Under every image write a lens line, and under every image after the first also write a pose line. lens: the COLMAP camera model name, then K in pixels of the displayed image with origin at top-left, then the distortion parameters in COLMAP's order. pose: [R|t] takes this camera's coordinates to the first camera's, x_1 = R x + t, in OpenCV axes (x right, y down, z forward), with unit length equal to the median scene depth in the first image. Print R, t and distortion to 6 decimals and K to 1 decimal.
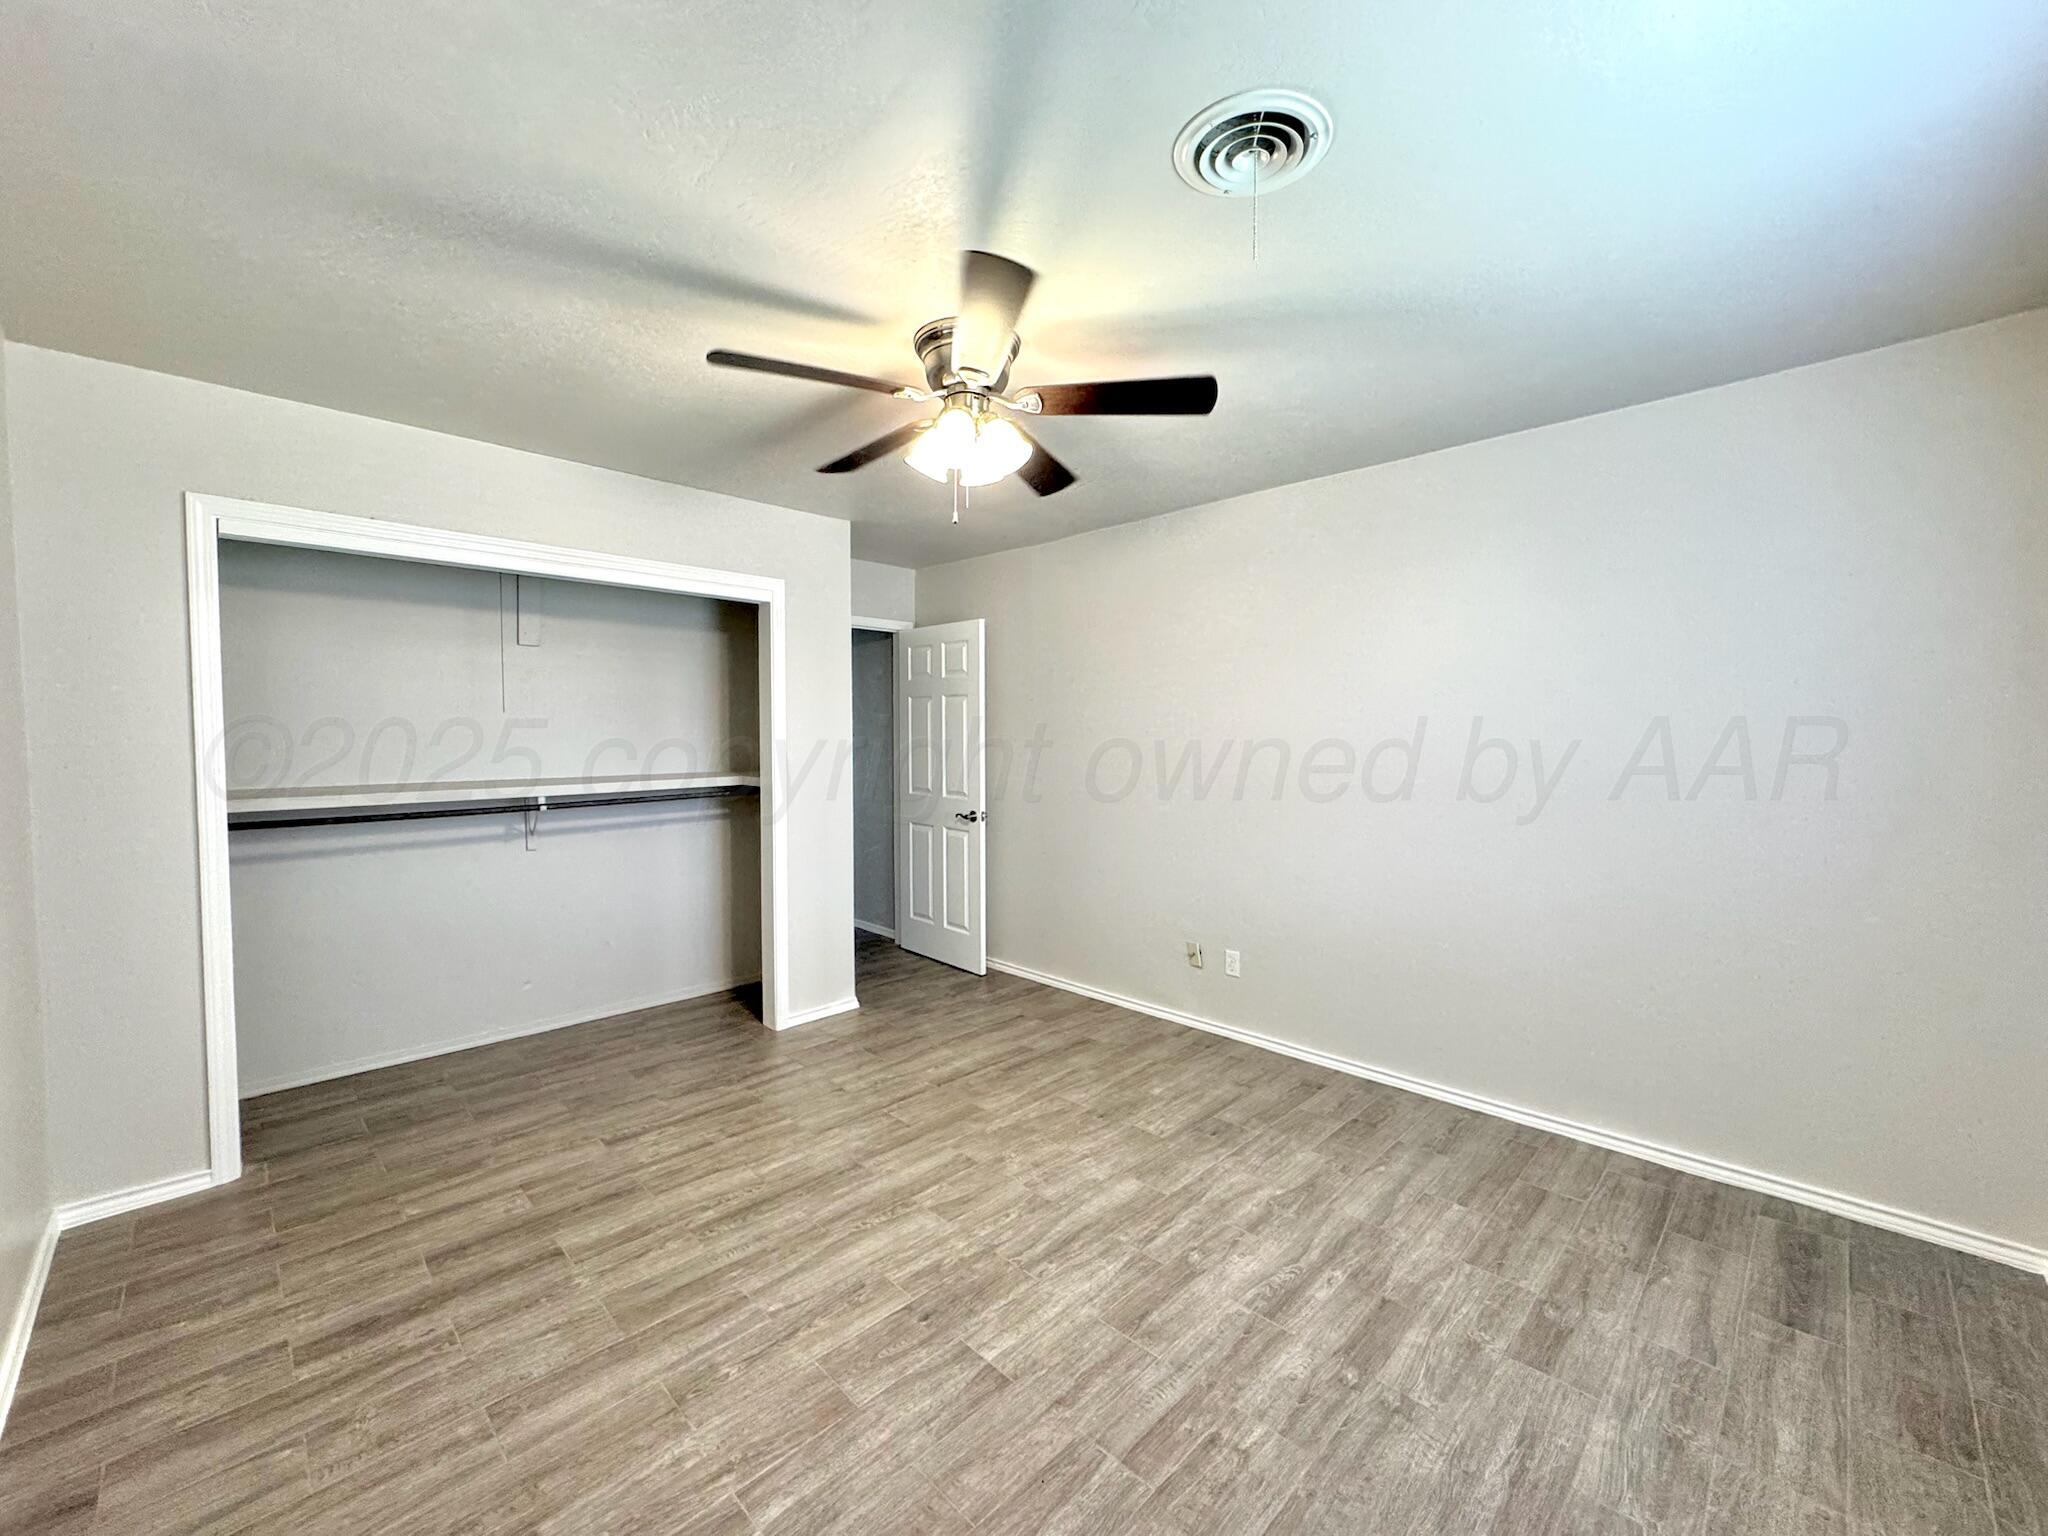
lens RADIAL K [[822.3, 0, 1019.7], [0, 822.3, 764.2], [0, 0, 1]] dist [-0.001321, 0.000170]
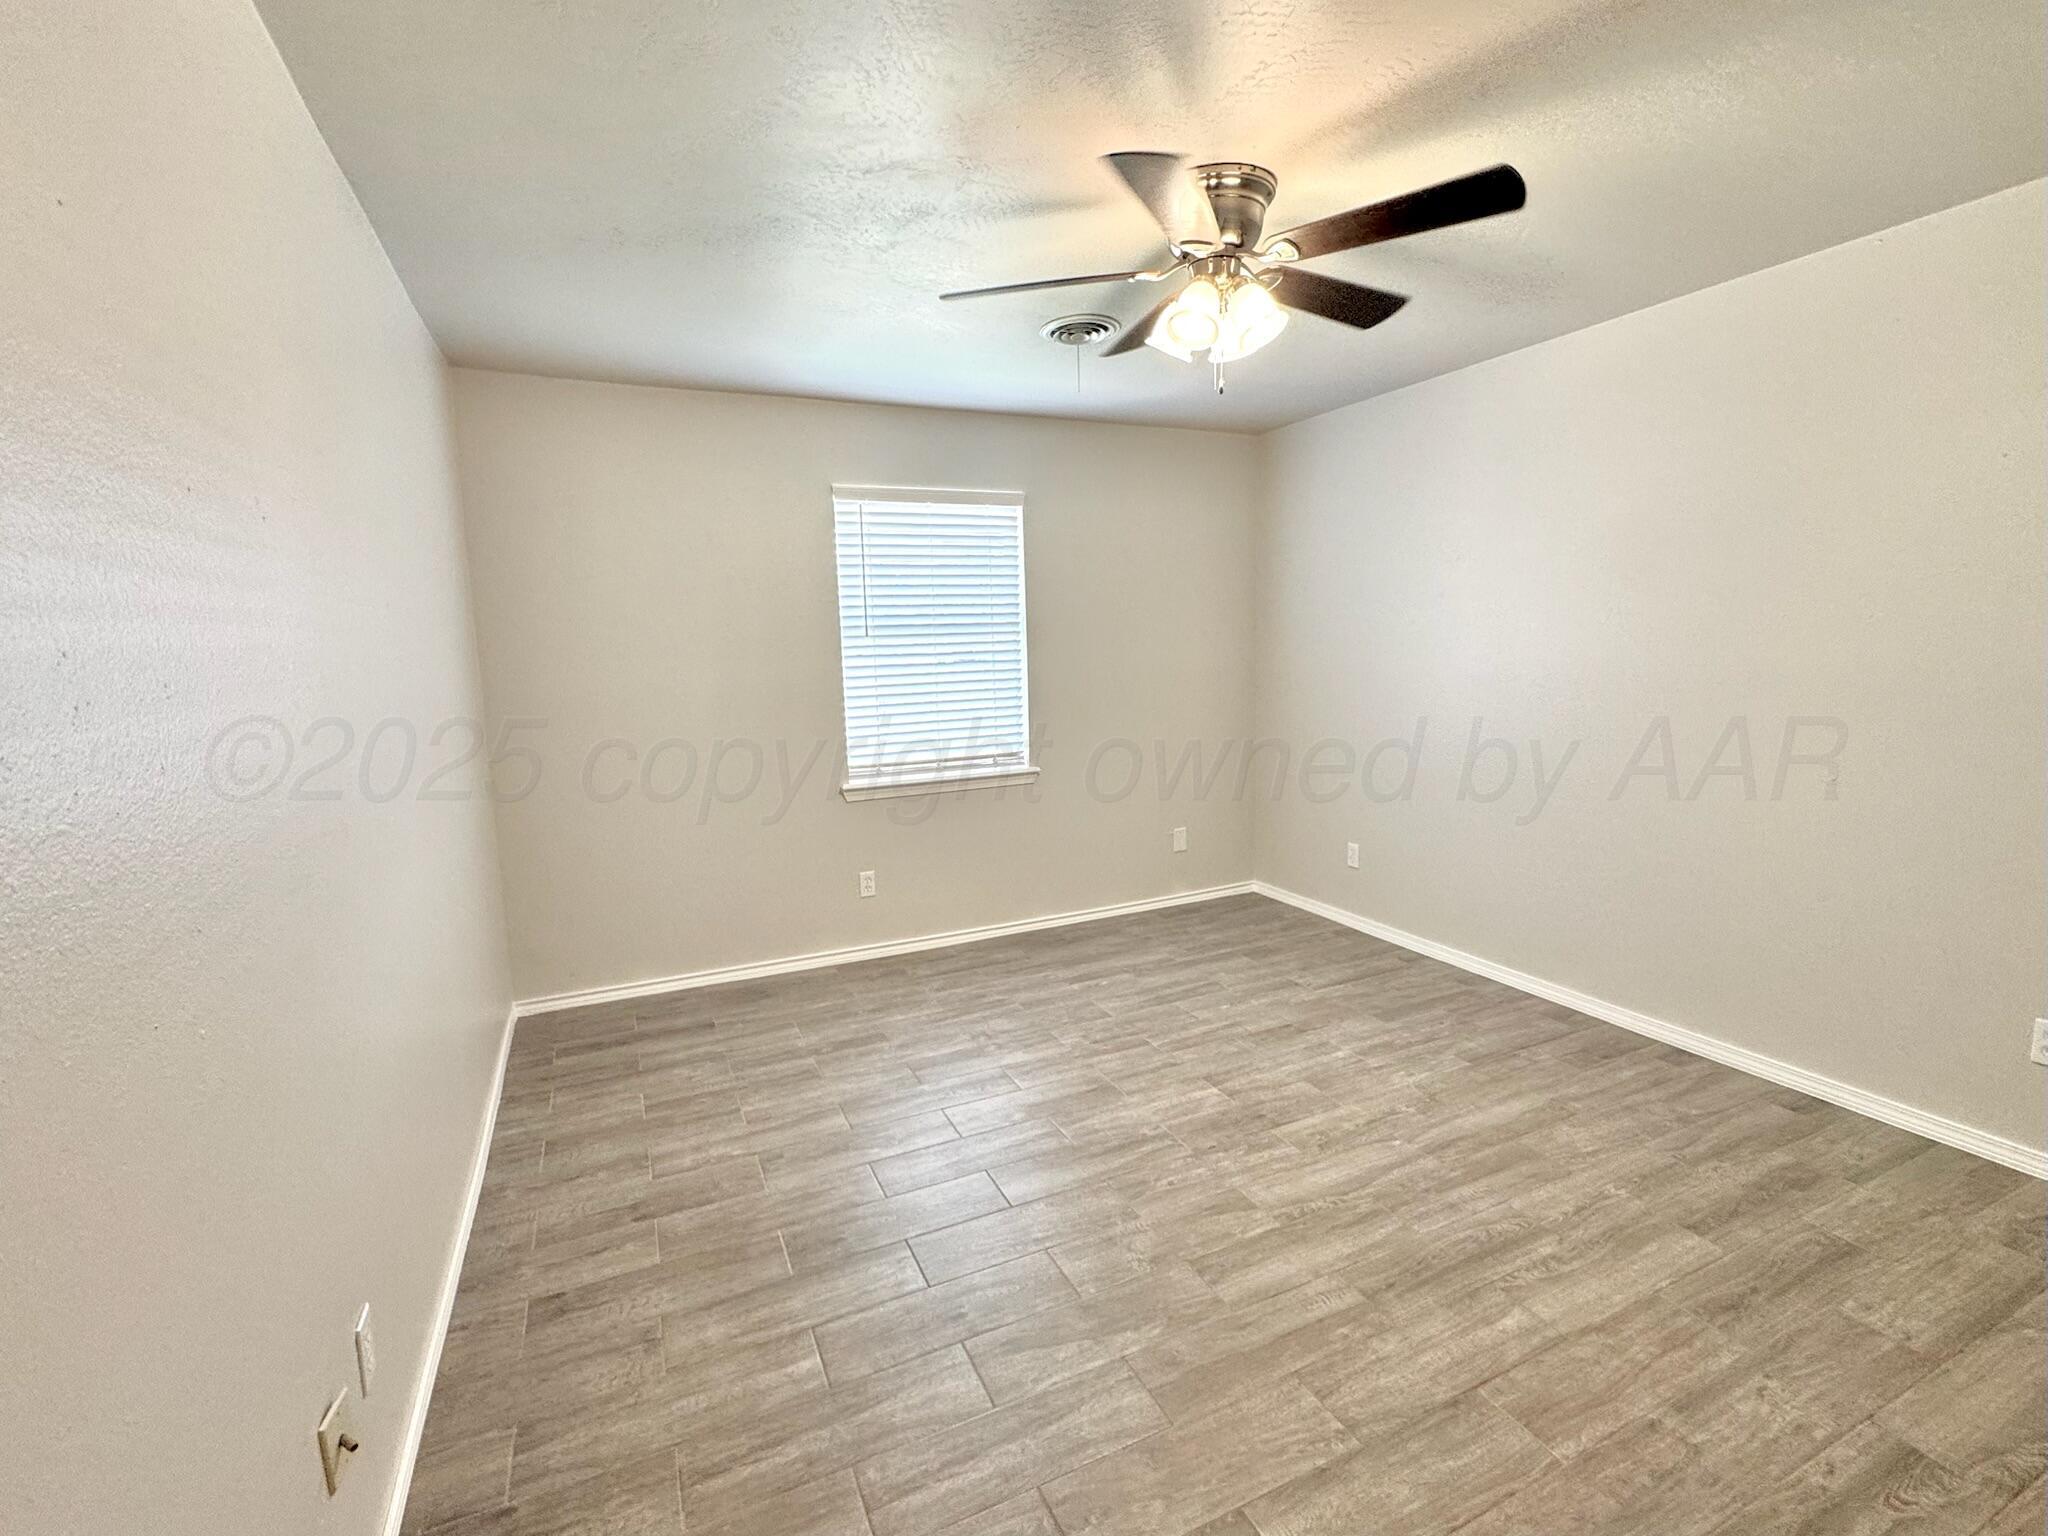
lens RADIAL K [[822.3, 0, 1019.7], [0, 822.3, 764.2], [0, 0, 1]] dist [-0.001321, 0.000170]
pose [[-0.927196, -0.027302, 0.373579, -0.211191], [0.044135, 0.982430, 0.181338, -0.092041], [-0.371966, 0.184624, -0.909700, 2.026314]]
